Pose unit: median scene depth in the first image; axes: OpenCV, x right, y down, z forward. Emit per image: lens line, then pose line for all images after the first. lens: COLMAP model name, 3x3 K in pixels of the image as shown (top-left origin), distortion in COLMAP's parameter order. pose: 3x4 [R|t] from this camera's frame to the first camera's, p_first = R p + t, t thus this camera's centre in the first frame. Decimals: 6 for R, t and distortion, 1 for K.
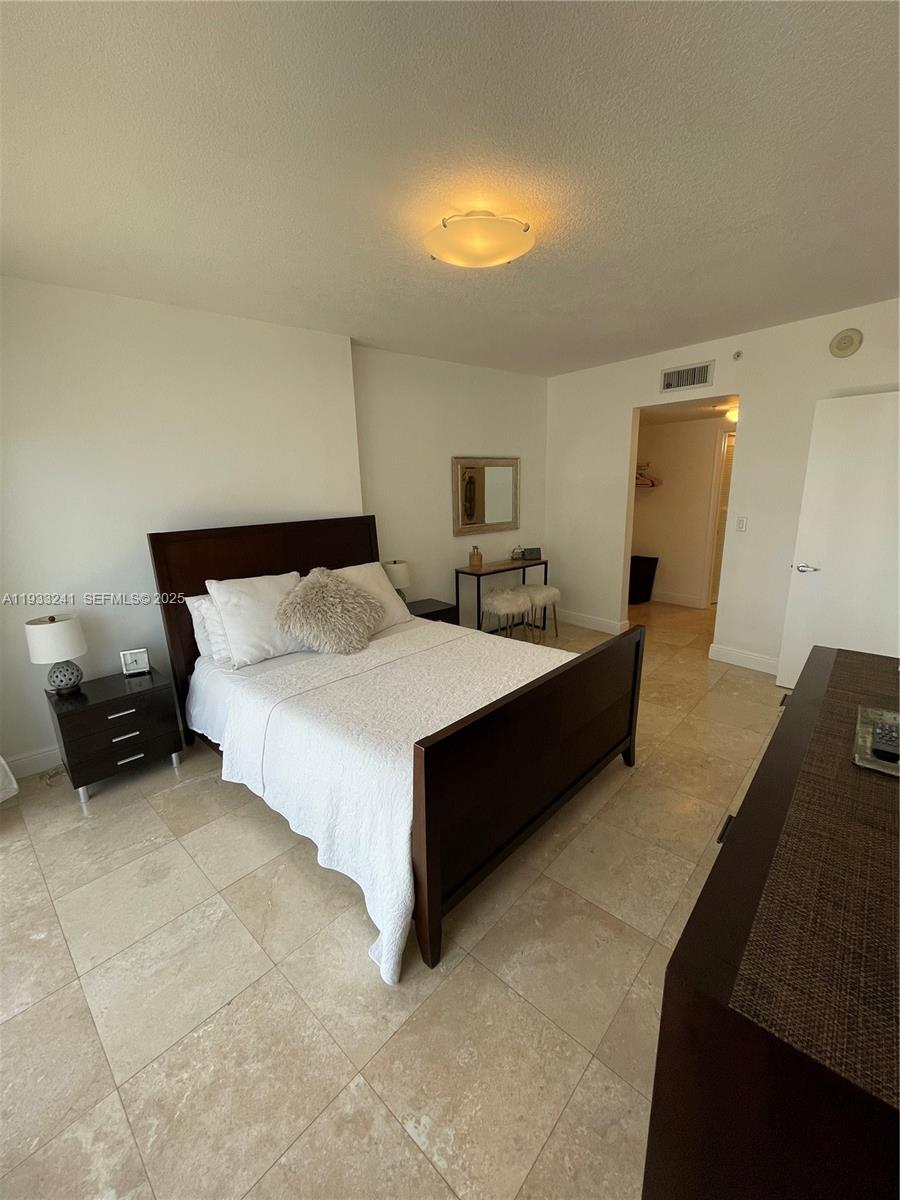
lens RADIAL K [[485.6, 0, 453.2], [0, 485.6, 601.7], [0, 0, 1]] dist [-0.004894, 0.000718]
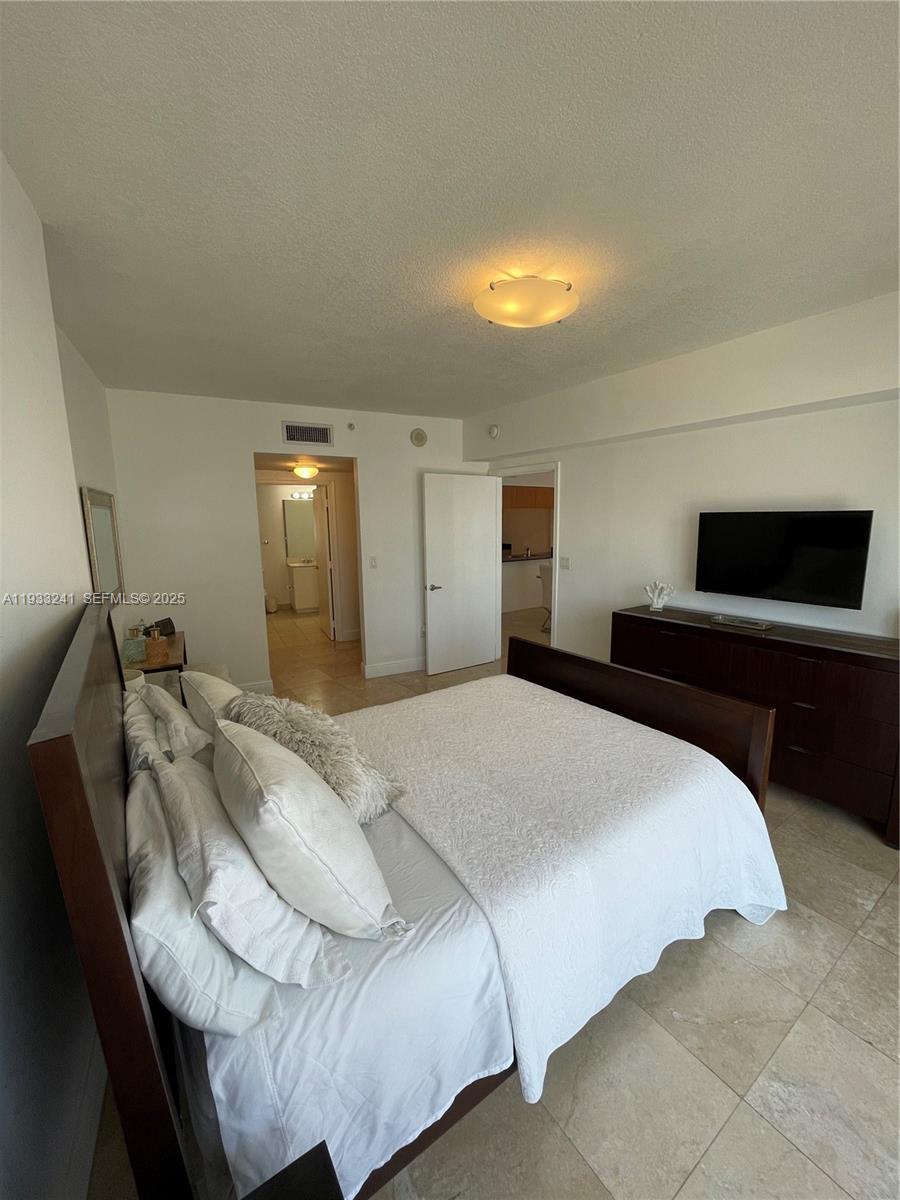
lens RADIAL K [[485.6, 0, 453.2], [0, 485.6, 601.7], [0, 0, 1]] dist [-0.004894, 0.000718]
pose [[0.212291, -0.142043, 0.966828, -1.149697], [0.242221, 0.966153, 0.088758, -0.252514], [-0.946711, 0.215344, 0.239512, 1.082003]]
